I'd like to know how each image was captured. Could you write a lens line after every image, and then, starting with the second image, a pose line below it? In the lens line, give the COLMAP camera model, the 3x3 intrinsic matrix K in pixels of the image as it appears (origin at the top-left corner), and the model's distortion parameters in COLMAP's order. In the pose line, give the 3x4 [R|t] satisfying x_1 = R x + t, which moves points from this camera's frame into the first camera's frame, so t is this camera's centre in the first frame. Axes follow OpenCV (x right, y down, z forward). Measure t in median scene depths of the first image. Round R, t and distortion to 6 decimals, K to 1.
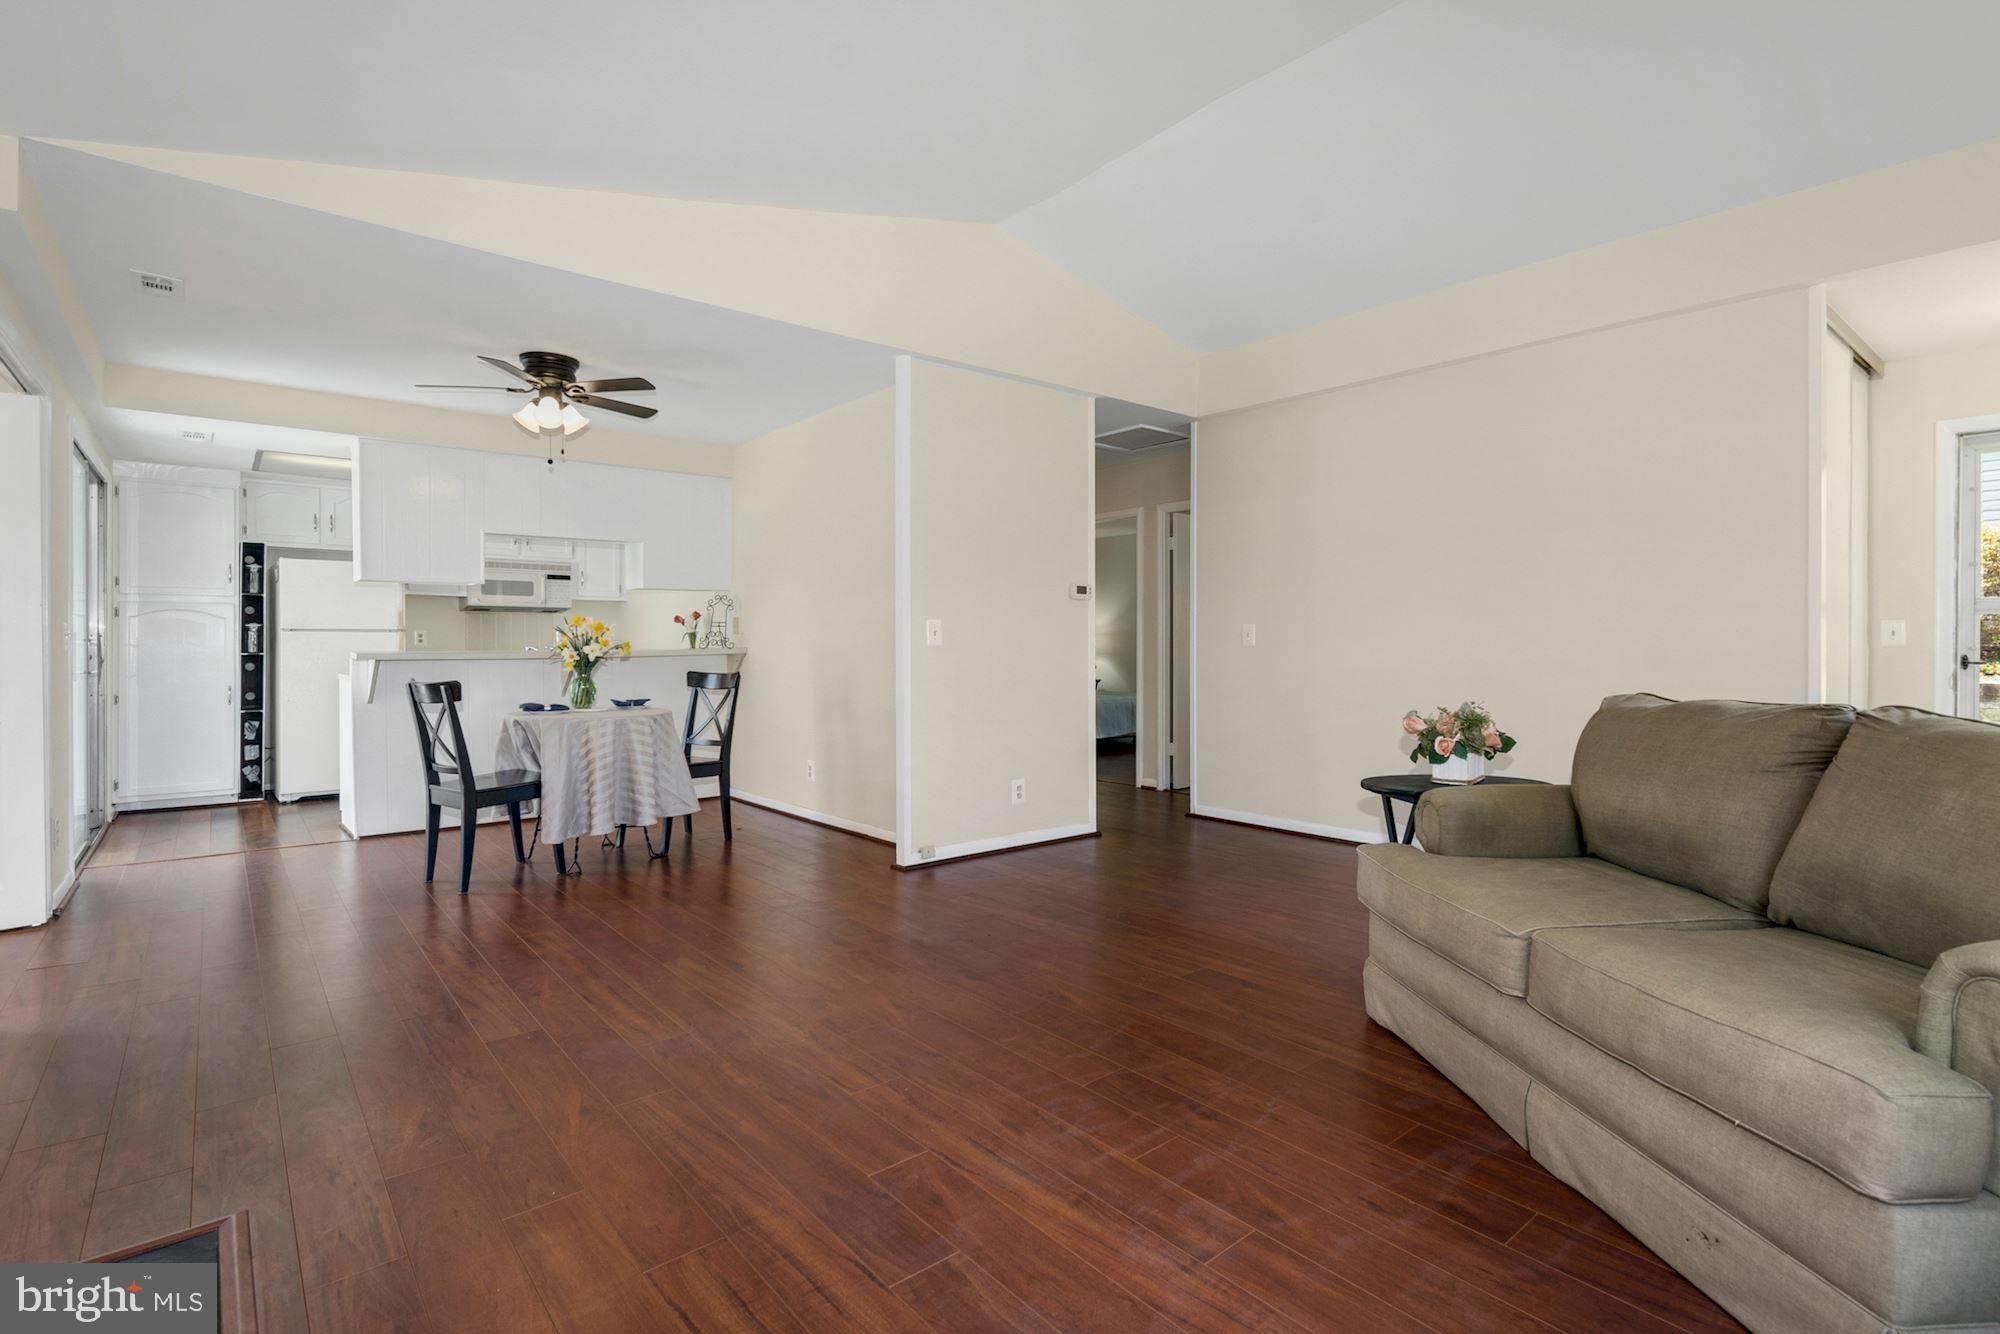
lens RADIAL K [[924.2, 0, 978.6], [0, 924.2, 663.9], [0, 0, 1]] dist [0.001057, -0.001288]
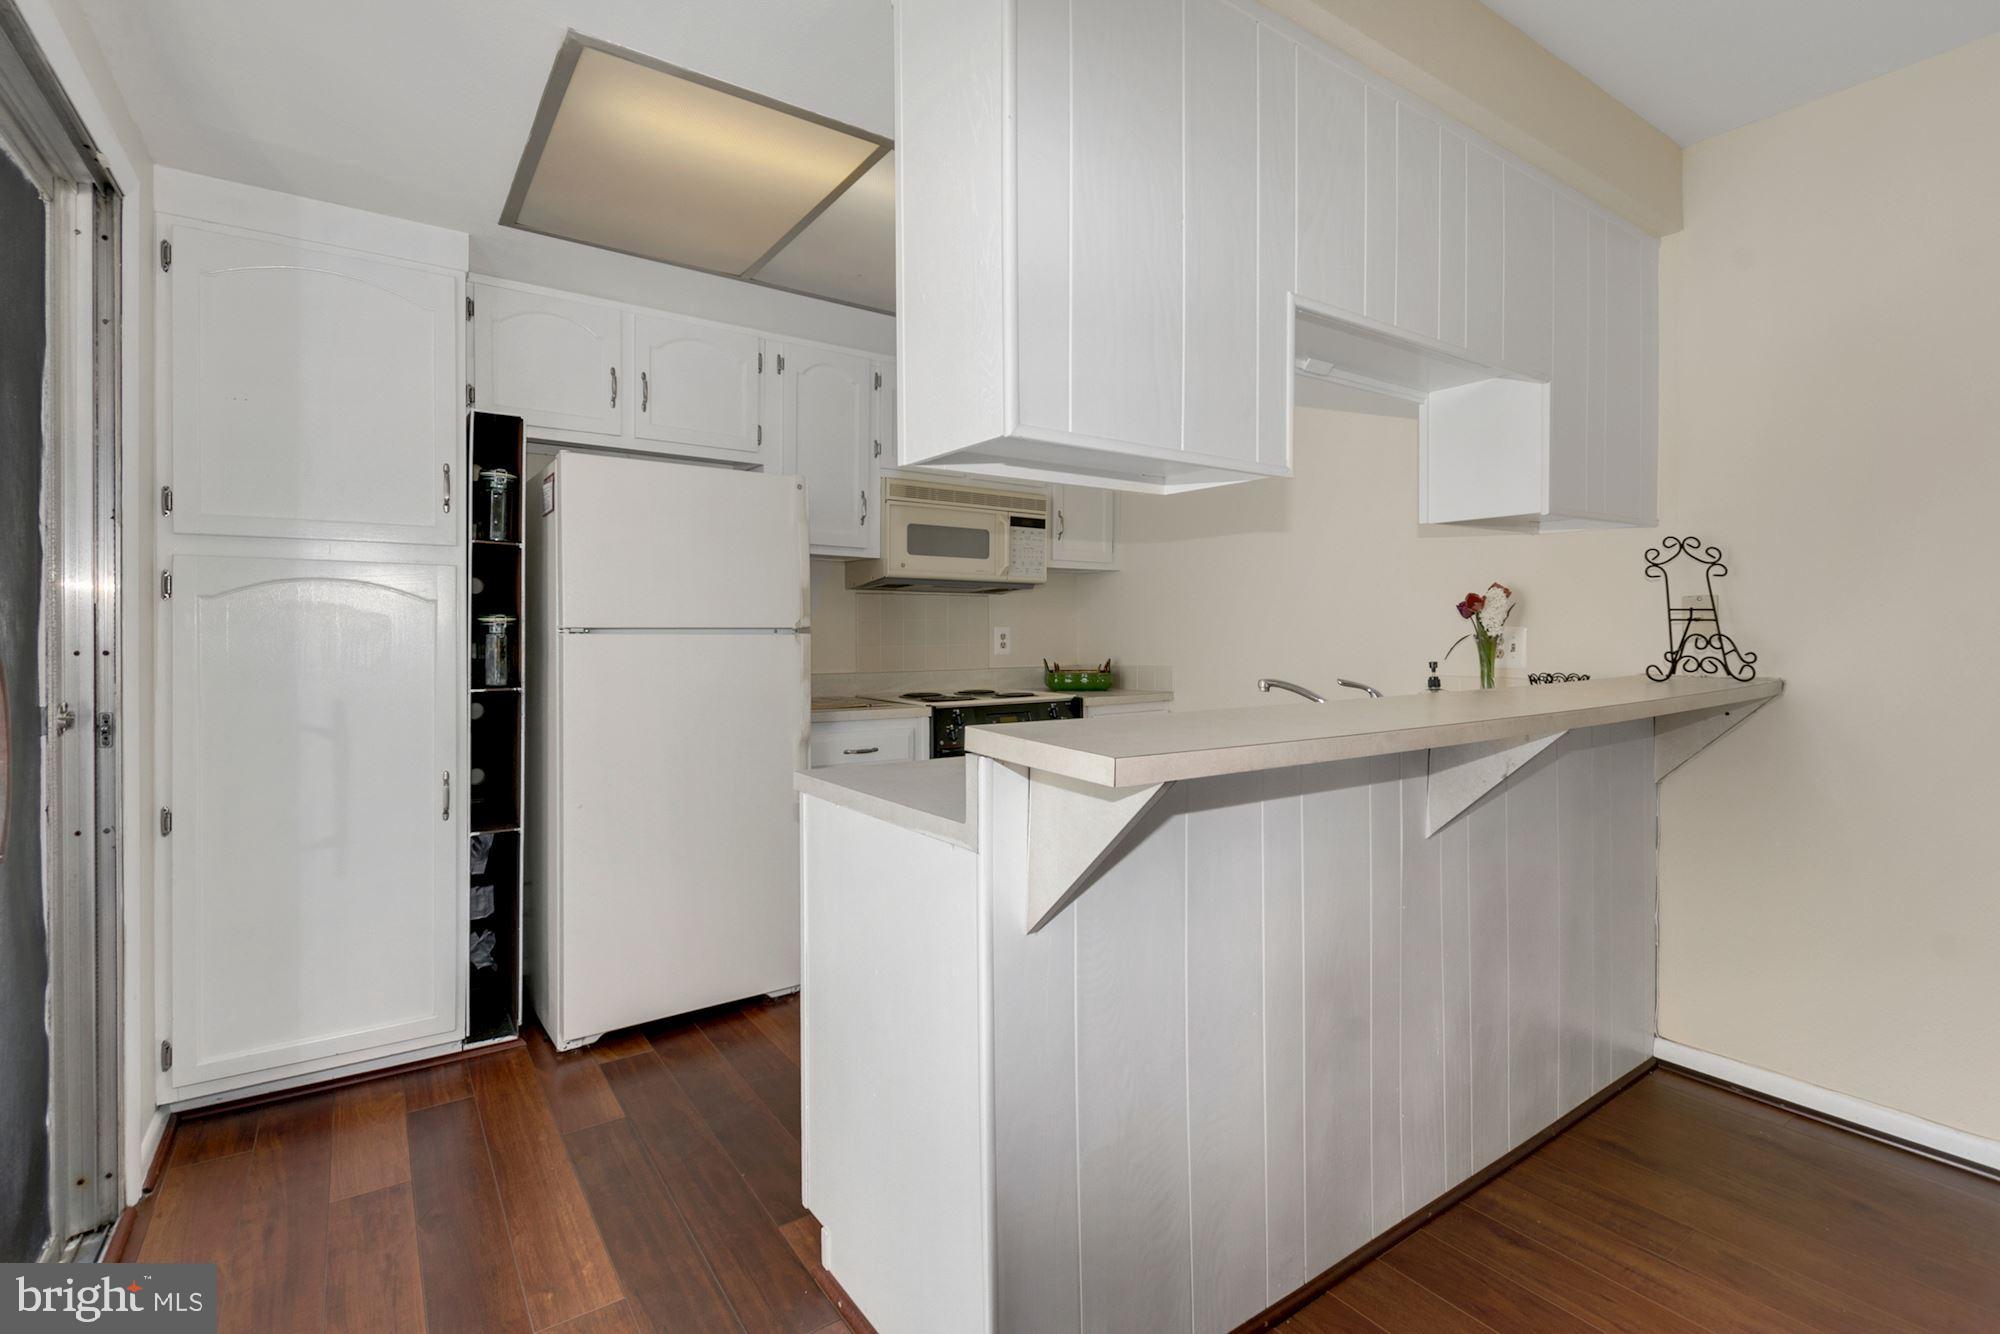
lens RADIAL K [[924.2, 0, 1005.9], [0, 924.2, 658.7], [0, 0, 1]] dist [0.001057, -0.001288]
pose [[0.996665, 0.005094, -0.081439, -0.522848], [-0.004357, 0.999948, 0.009221, -0.029050], [0.081481, -0.008836, 0.996636, 0.606216]]
